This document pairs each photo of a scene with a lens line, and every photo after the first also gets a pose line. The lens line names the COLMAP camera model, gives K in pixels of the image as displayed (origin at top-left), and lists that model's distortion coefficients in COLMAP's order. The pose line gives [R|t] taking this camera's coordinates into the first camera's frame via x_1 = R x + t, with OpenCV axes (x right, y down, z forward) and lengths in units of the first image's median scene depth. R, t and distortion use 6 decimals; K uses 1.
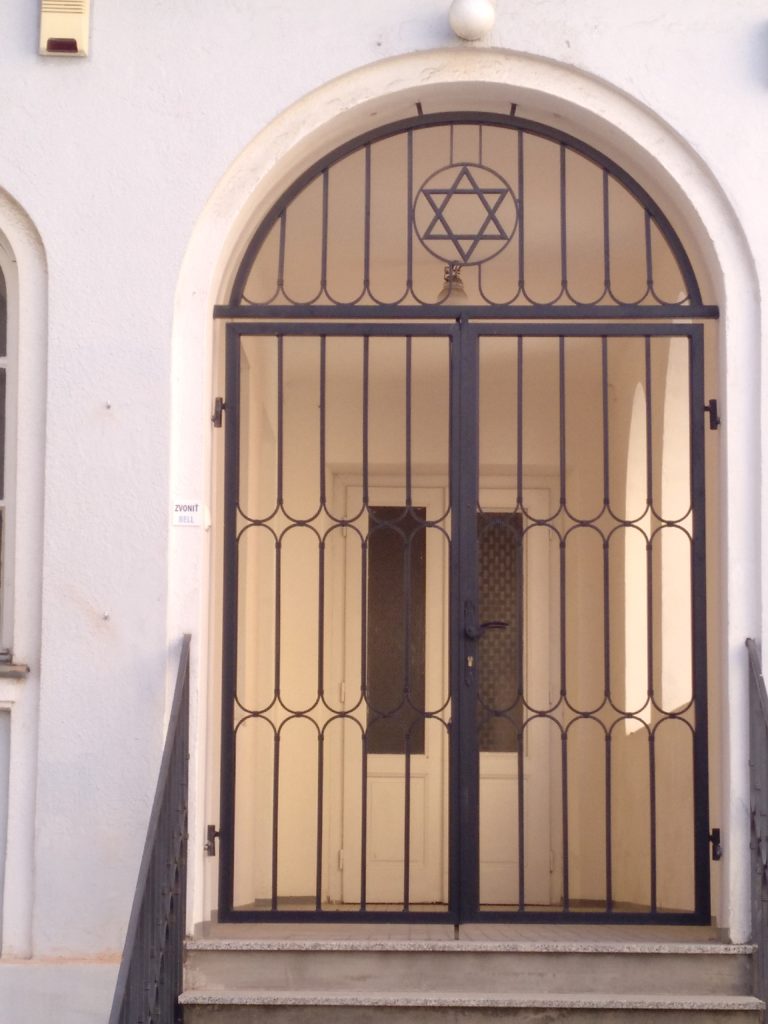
lens RADIAL K [[1410.0, 0, 384.0], [0, 1410.0, 512.0], [0, 0, 1]] dist [-0.010306, -0.042623]
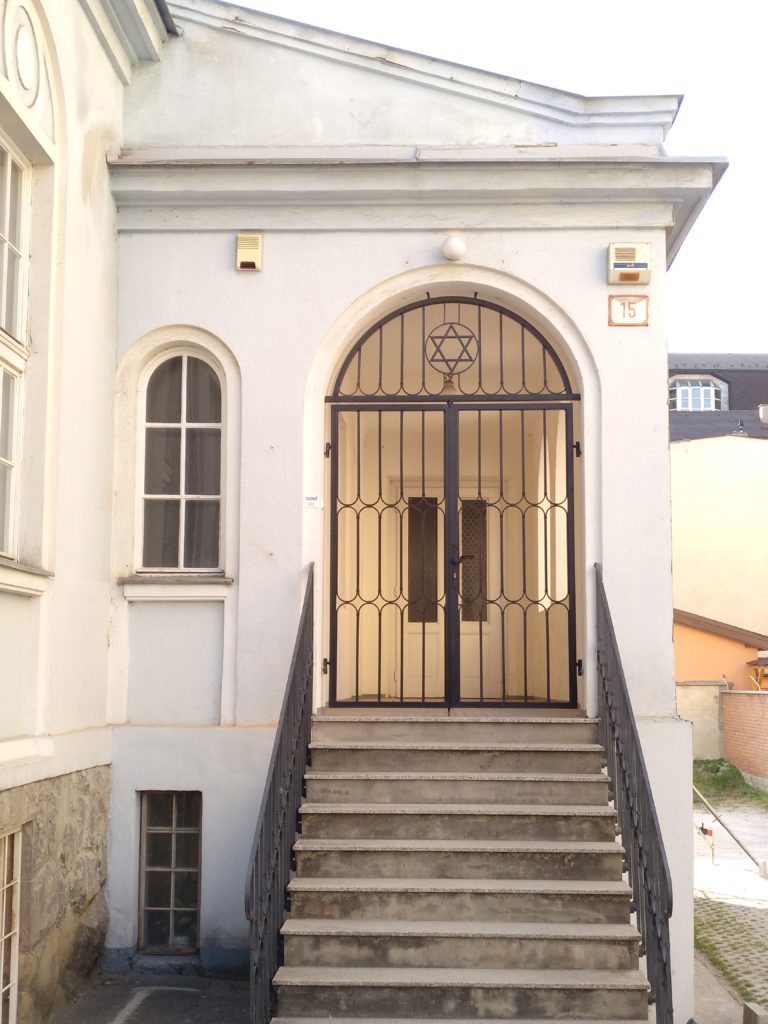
lens RADIAL K [[1410.0, 0, 384.0], [0, 1410.0, 512.0], [0, 0, 1]] dist [-0.010306, -0.042623]
pose [[0.997264, -0.005262, -0.073741, 0.107816], [0.005396, 0.999984, 0.001612, 0.013493], [0.073732, -0.002005, 0.997276, -0.974704]]
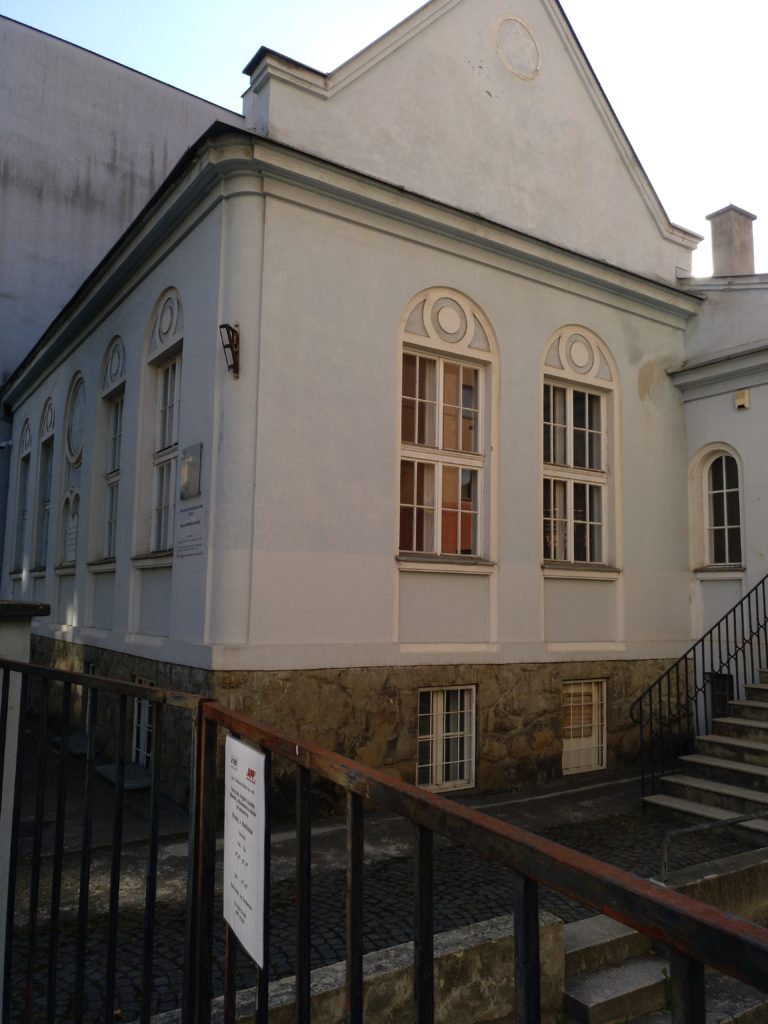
lens RADIAL K [[810.0, 0, 384.0], [0, 810.0, 512.0], [0, 0, 1]] dist [0.001503, -0.000130]
pose [[0.526206, -0.085992, -0.845998, 1.133765], [0.079789, 0.995478, -0.051557, -0.008871], [0.846606, -0.040372, 0.530687, -1.039795]]
